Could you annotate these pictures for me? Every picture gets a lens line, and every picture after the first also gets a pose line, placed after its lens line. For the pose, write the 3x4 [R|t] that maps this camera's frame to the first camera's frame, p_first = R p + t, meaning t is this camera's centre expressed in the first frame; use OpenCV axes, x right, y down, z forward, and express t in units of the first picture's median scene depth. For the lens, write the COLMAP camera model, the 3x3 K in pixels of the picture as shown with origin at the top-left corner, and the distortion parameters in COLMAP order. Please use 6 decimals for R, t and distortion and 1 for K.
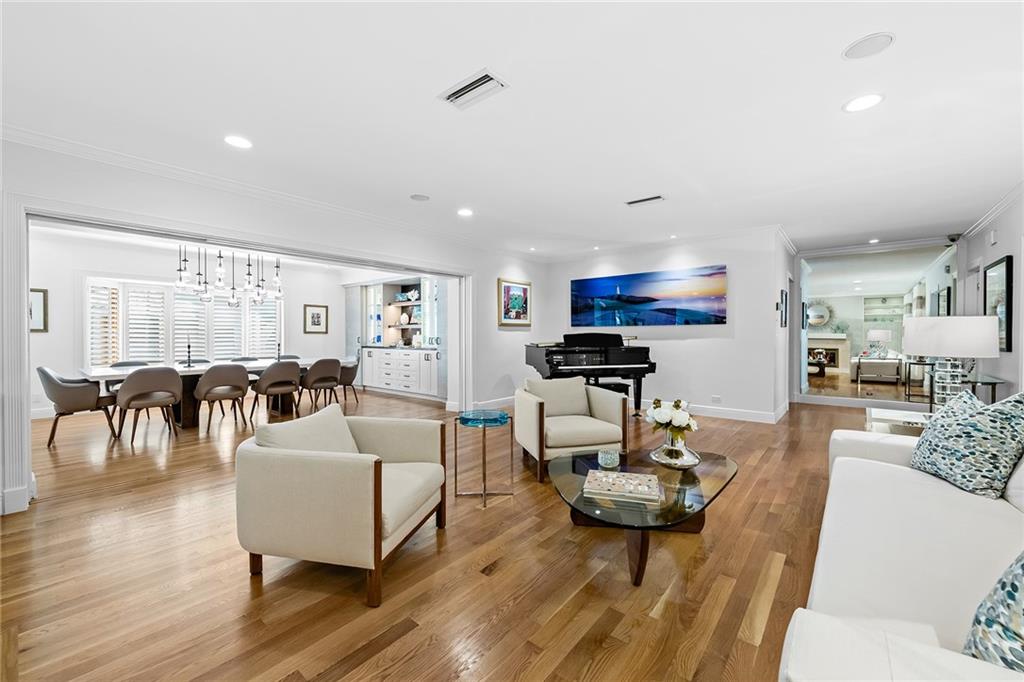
lens RADIAL K [[409.6, 0, 515.3], [0, 409.6, 339.5], [0, 0, 1]] dist [-0.003828, -0.000314]
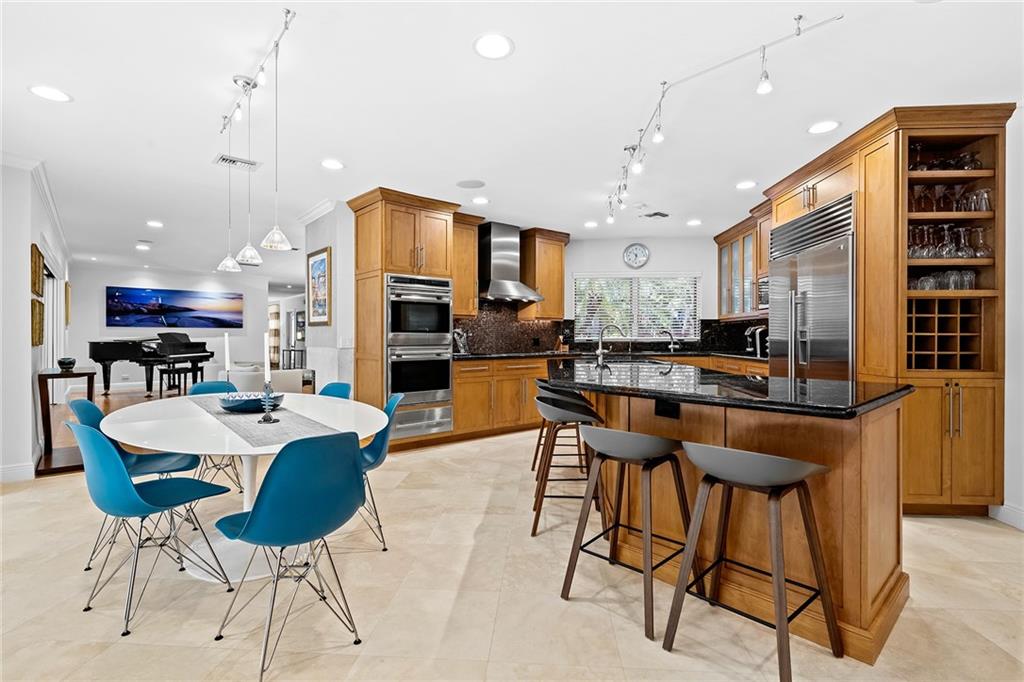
lens RADIAL K [[478.8, 0, 507.2], [0, 478.8, 337.1], [0, 0, 1]] dist [0.001116, 0.000346]
pose [[0.179818, 0.003240, 0.983695, -1.033439], [0.008555, 0.999952, -0.004858, 0.015641], [-0.983663, 0.009289, 0.179781, -0.372265]]
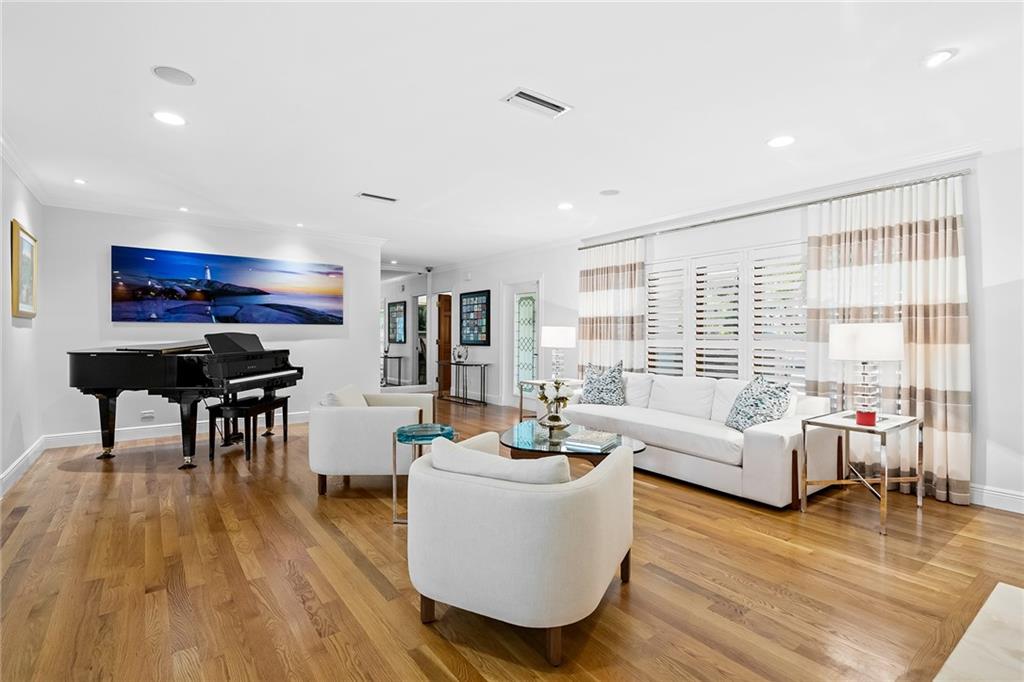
lens RADIAL K [[478.8, 0, 507.4], [0, 478.8, 336.8], [0, 0, 1]] dist [0.001116, 0.000346]
pose [[0.237847, -0.000215, 0.971303, -0.437666], [0.007474, 0.999971, -0.001609, -0.002309], [-0.971274, 0.007643, 0.237842, 0.264211]]
